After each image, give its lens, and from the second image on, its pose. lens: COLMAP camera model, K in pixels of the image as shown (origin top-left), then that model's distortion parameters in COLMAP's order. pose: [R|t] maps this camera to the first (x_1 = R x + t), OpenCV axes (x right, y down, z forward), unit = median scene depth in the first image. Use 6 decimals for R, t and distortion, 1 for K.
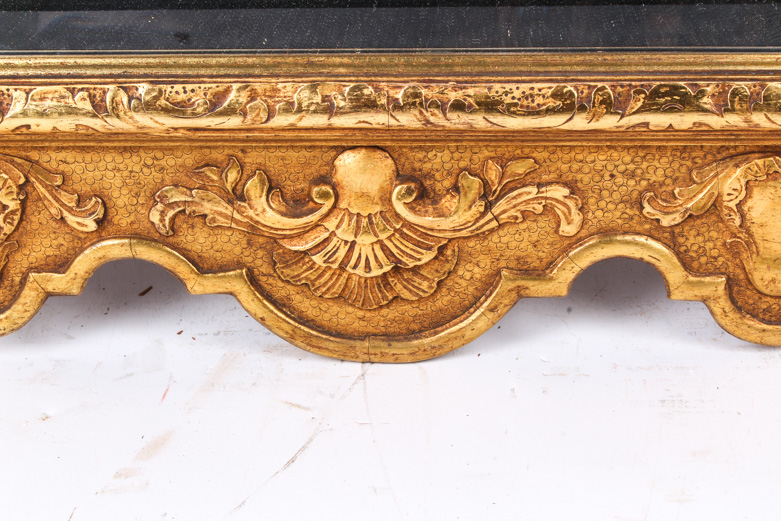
lens RADIAL K [[1663.9, 0, 390.5], [0, 1663.9, 260.7], [0, 0, 1]] dist [0.079631, 0.000000]
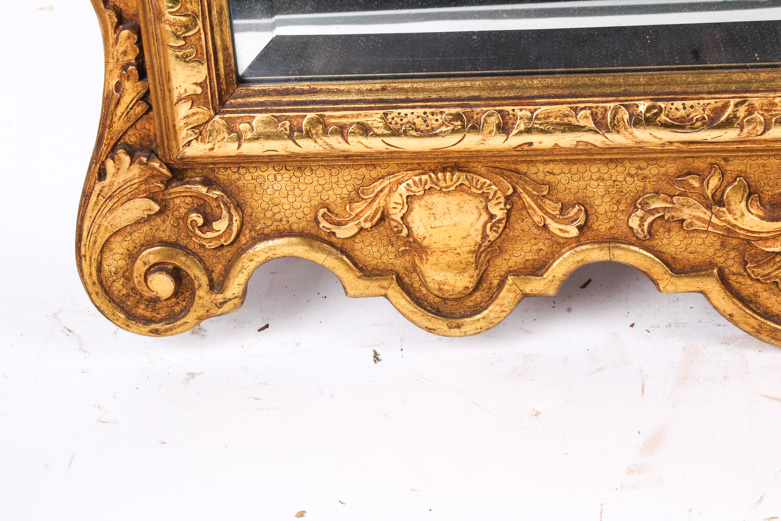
lens RADIAL K [[1663.9, 0, 390.5], [0, 1663.9, 260.4], [0, 0, 1]] dist [0.079631, 0.000000]
pose [[0.999516, -0.021367, -0.022603, -0.275212], [0.022691, 0.997938, 0.060034, -0.069903], [0.021273, -0.060518, 0.997940, -0.057352]]
